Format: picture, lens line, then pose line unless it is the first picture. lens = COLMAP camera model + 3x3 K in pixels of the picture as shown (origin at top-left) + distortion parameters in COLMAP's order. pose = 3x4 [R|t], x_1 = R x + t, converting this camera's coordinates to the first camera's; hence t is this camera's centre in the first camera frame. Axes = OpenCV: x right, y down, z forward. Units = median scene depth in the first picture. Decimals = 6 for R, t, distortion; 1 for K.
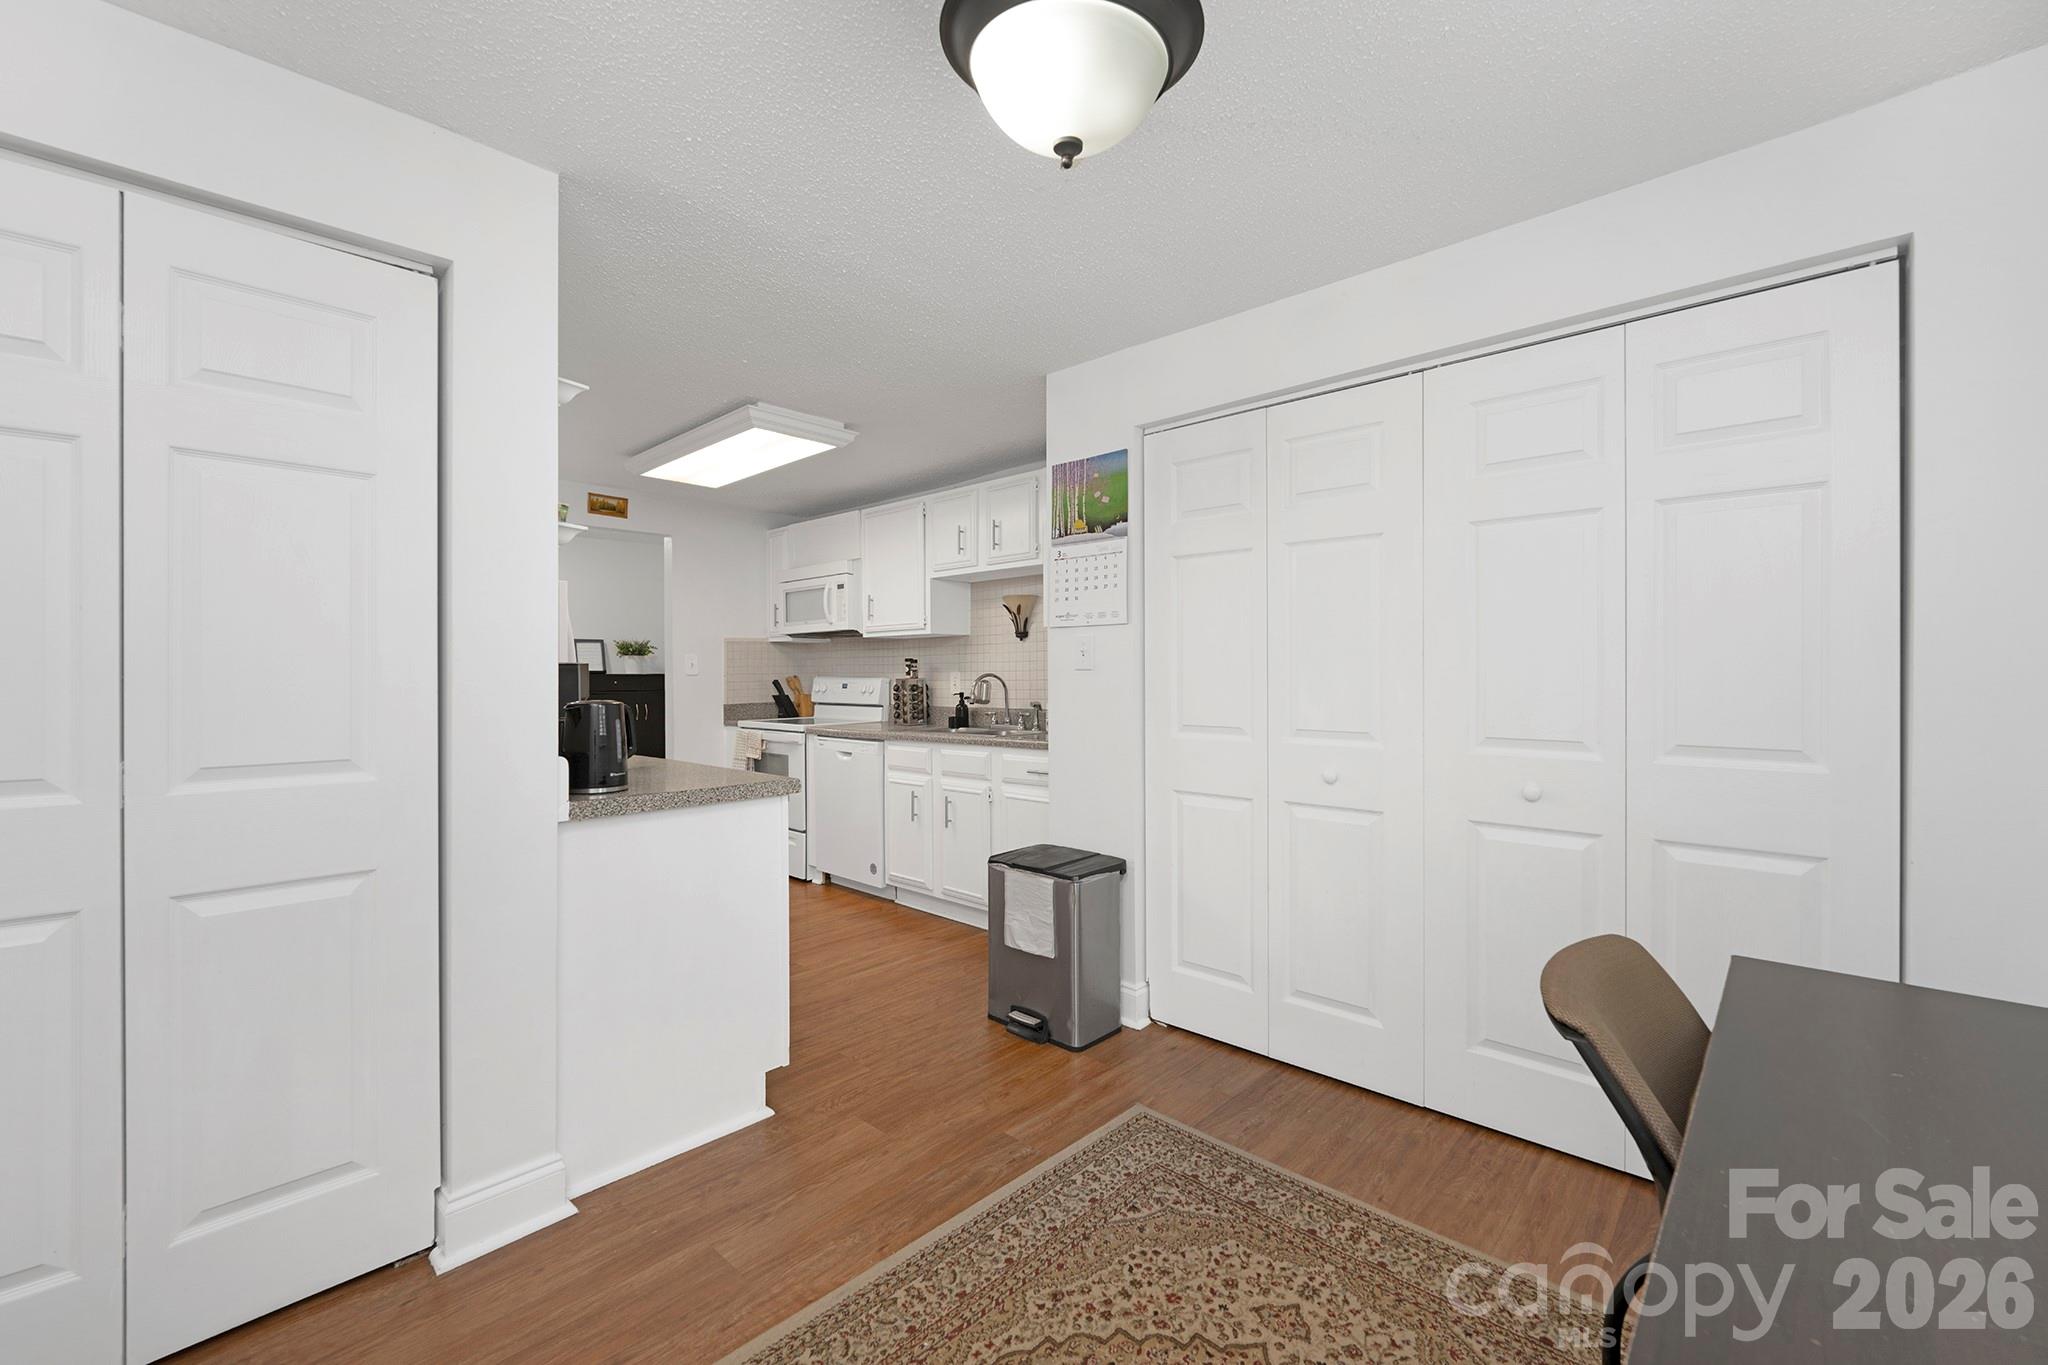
lens RADIAL K [[827.5, 0, 1022.5], [0, 827.5, 678.0], [0, 0, 1]] dist [-0.001816, -0.000431]
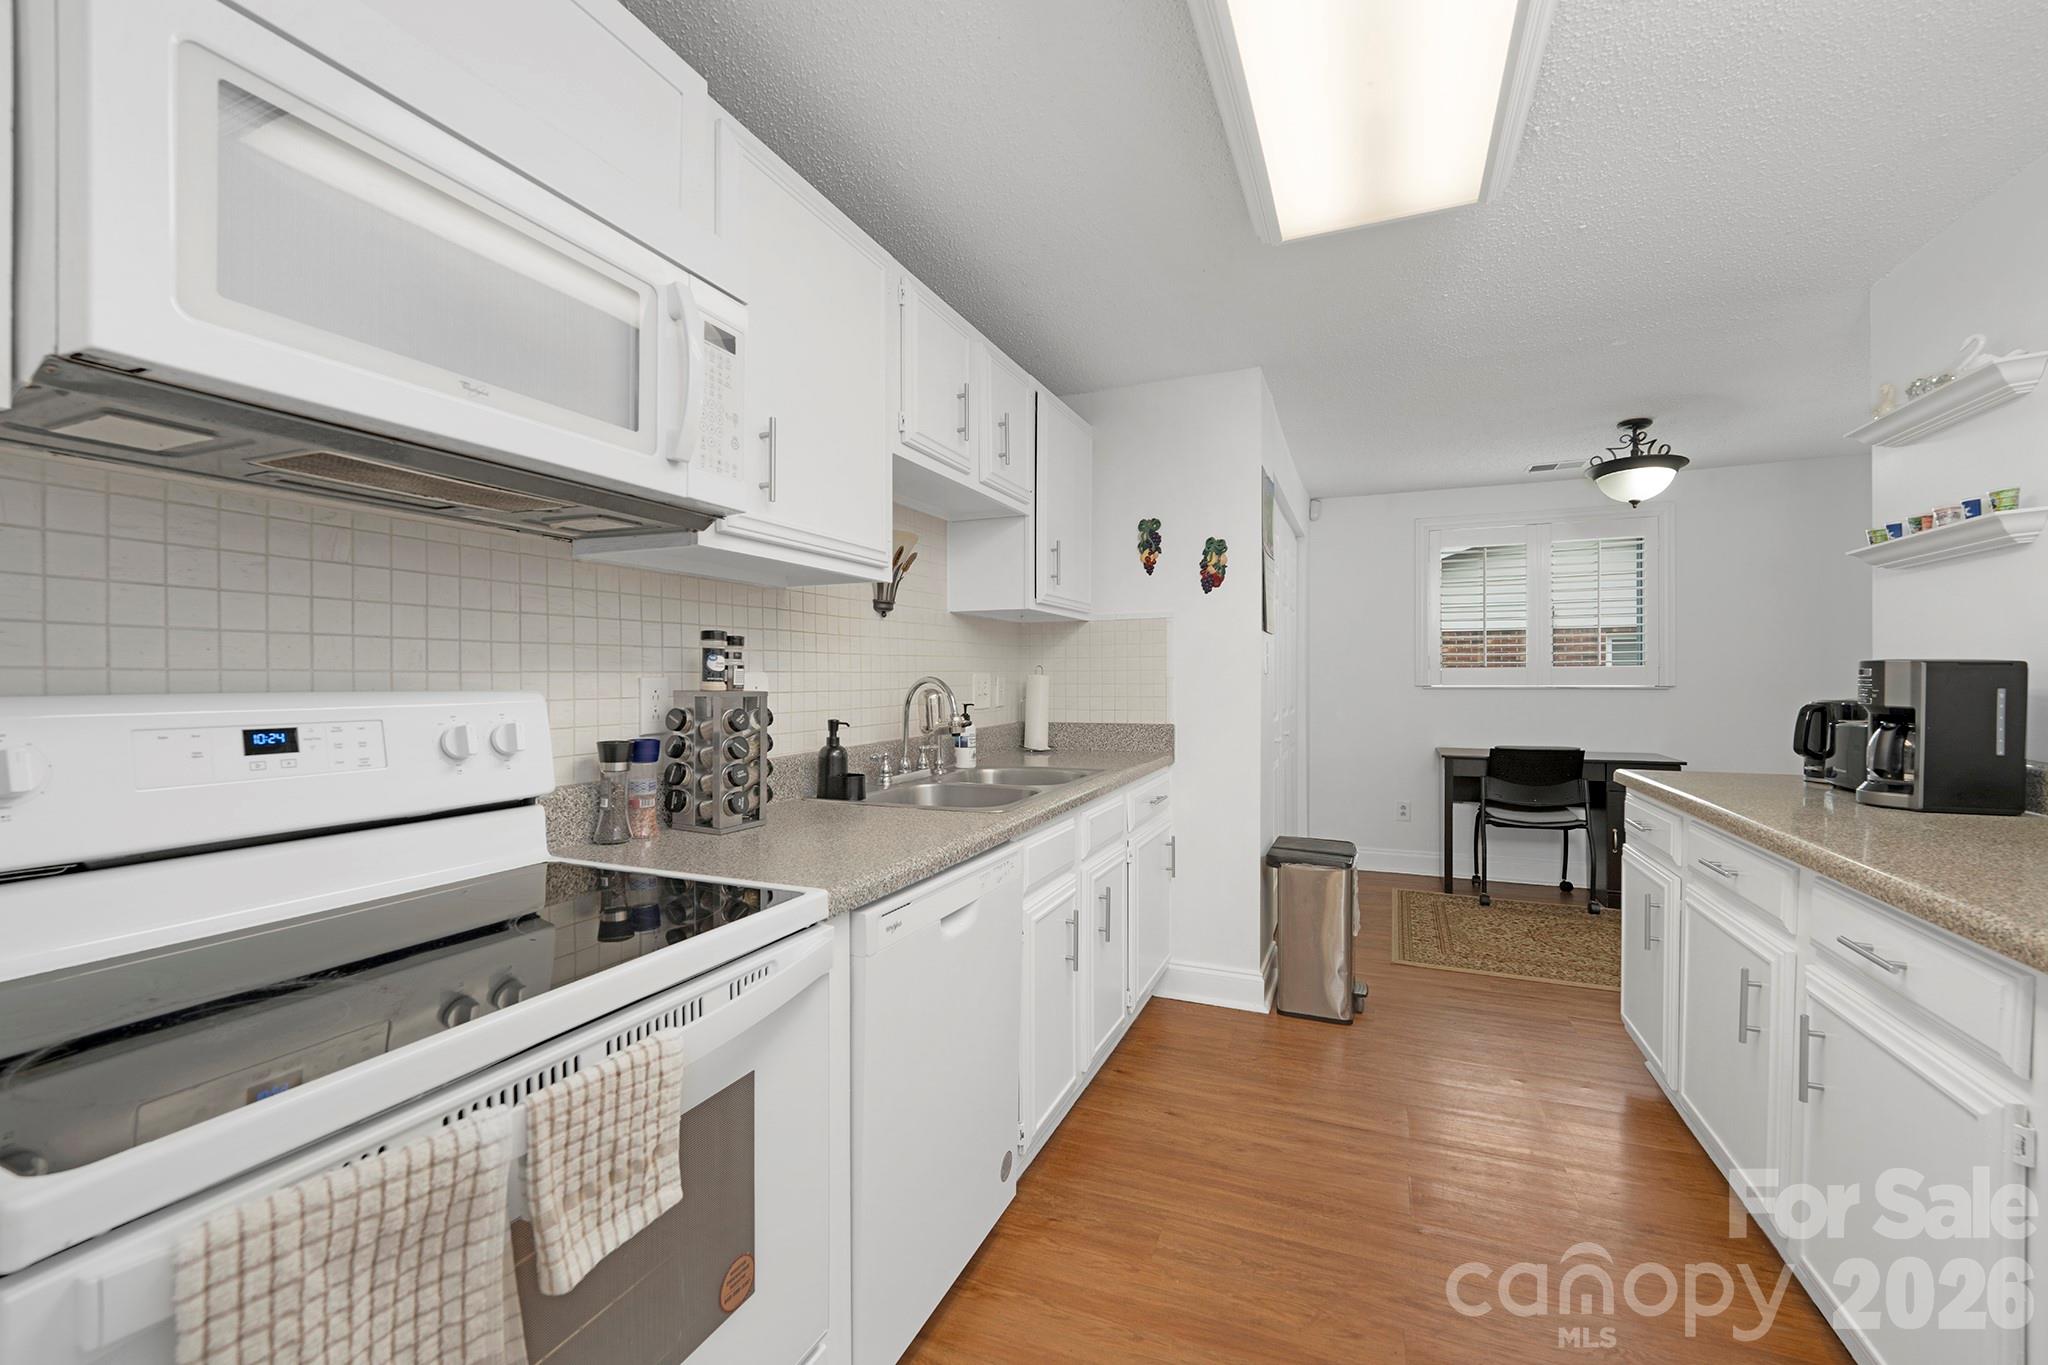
lens RADIAL K [[827.5, 0, 1022.5], [0, 827.5, 678.0], [0, 0, 1]] dist [-0.001816, -0.000431]
pose [[-0.333353, 0.002259, 0.942799, -0.500926], [0.005832, 0.999983, -0.000334, -0.003696], [-0.942784, 0.005387, -0.333361, 1.008263]]
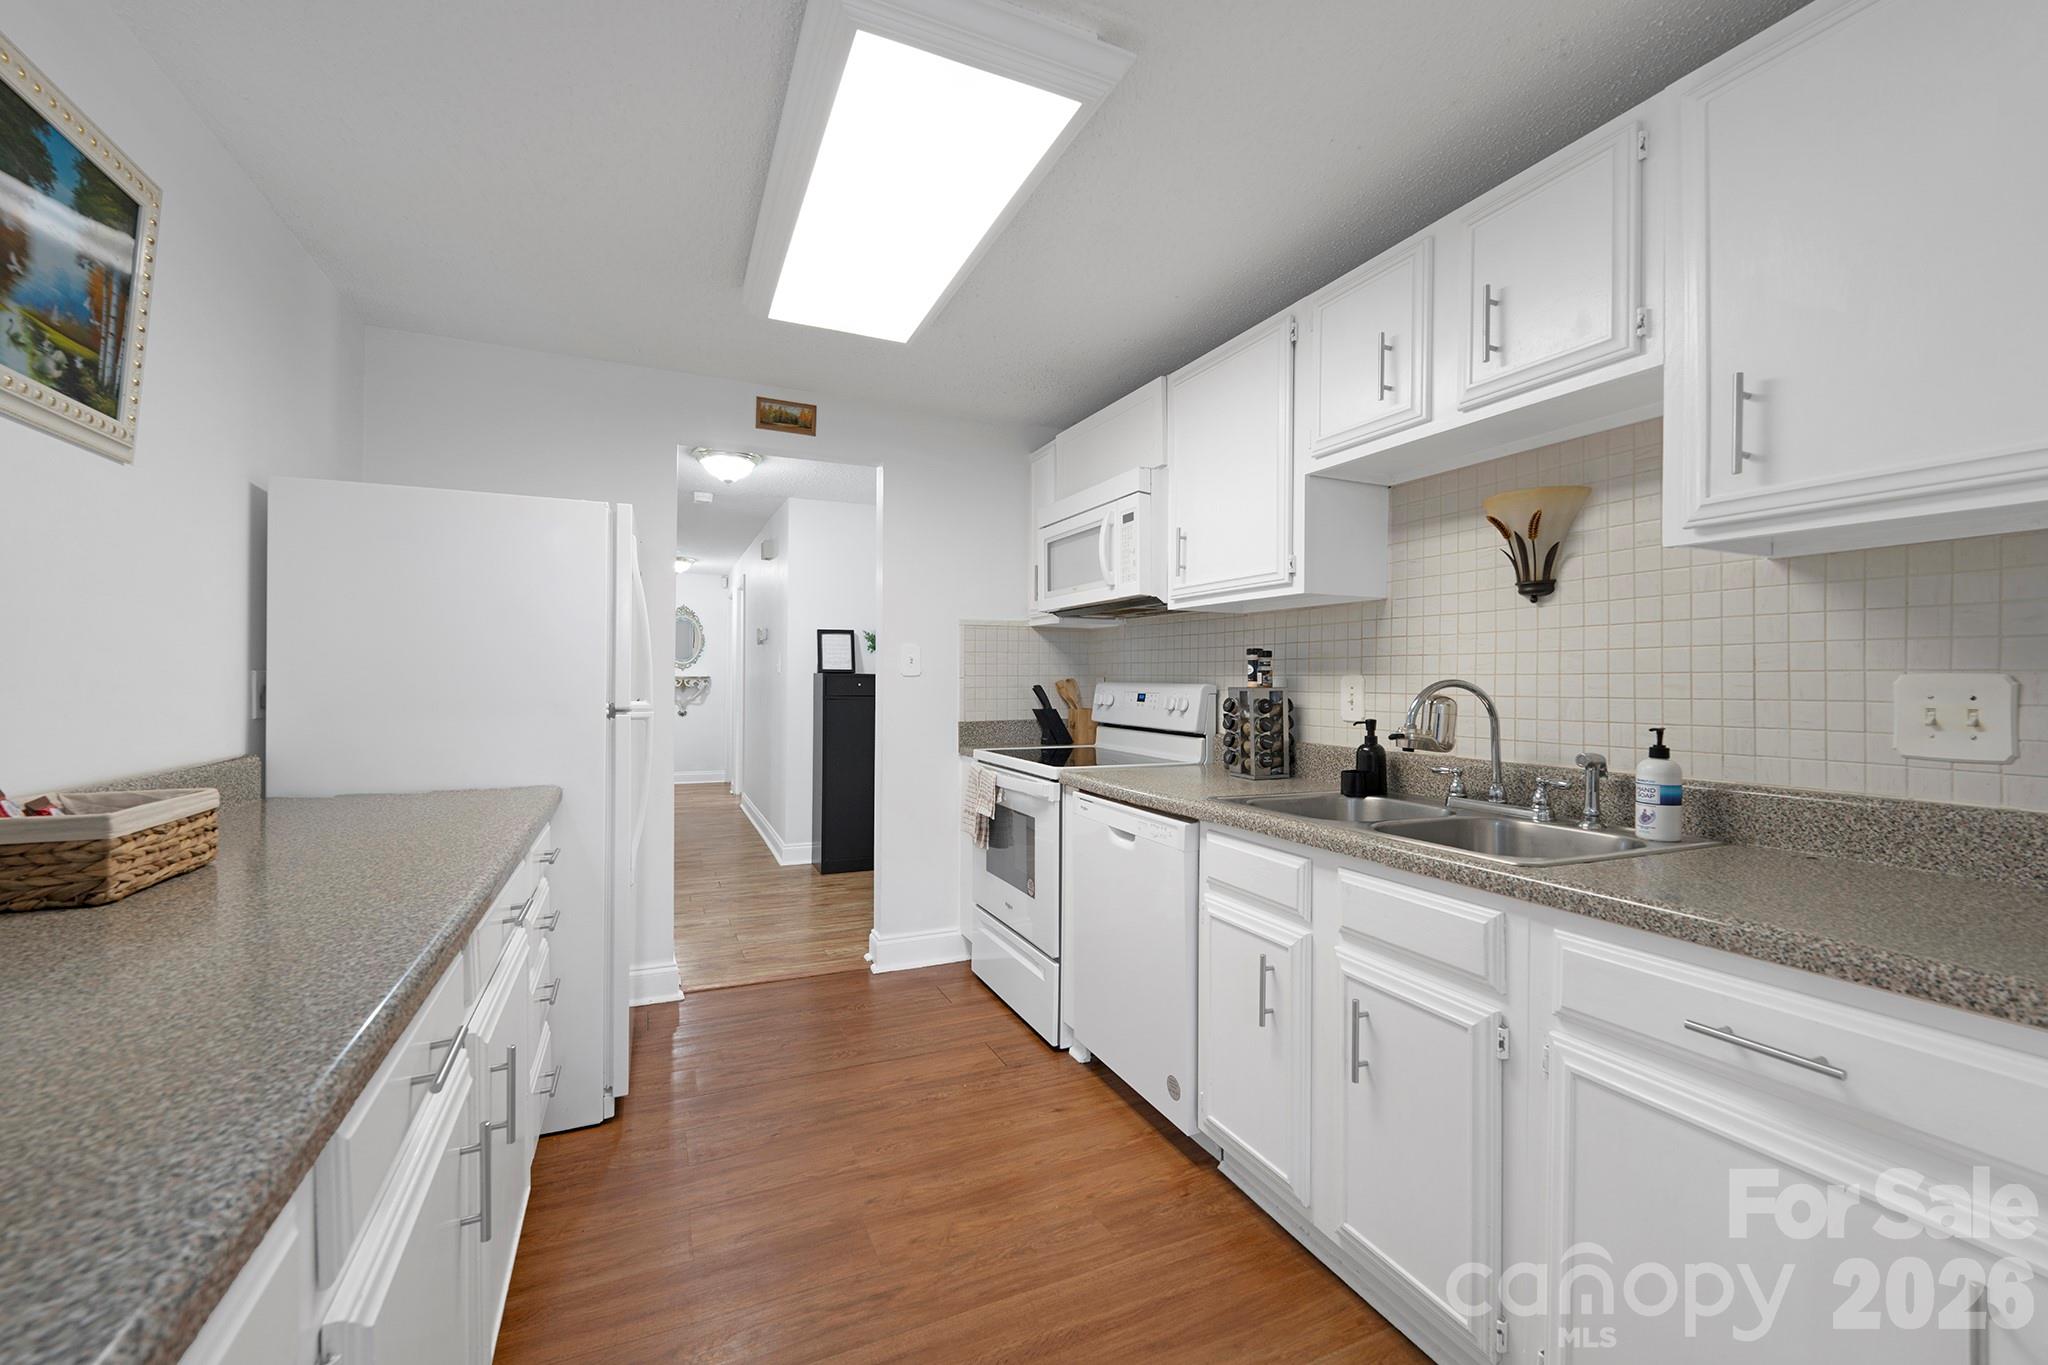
lens RADIAL K [[827.5, 0, 1022.5], [0, 827.5, 678.0], [0, 0, 1]] dist [-0.001816, -0.000431]
pose [[0.920267, 0.012424, -0.391093, -0.069366], [-0.014193, 0.999898, -0.001632, -0.002344], [0.391033, 0.007053, 0.920350, 0.473937]]
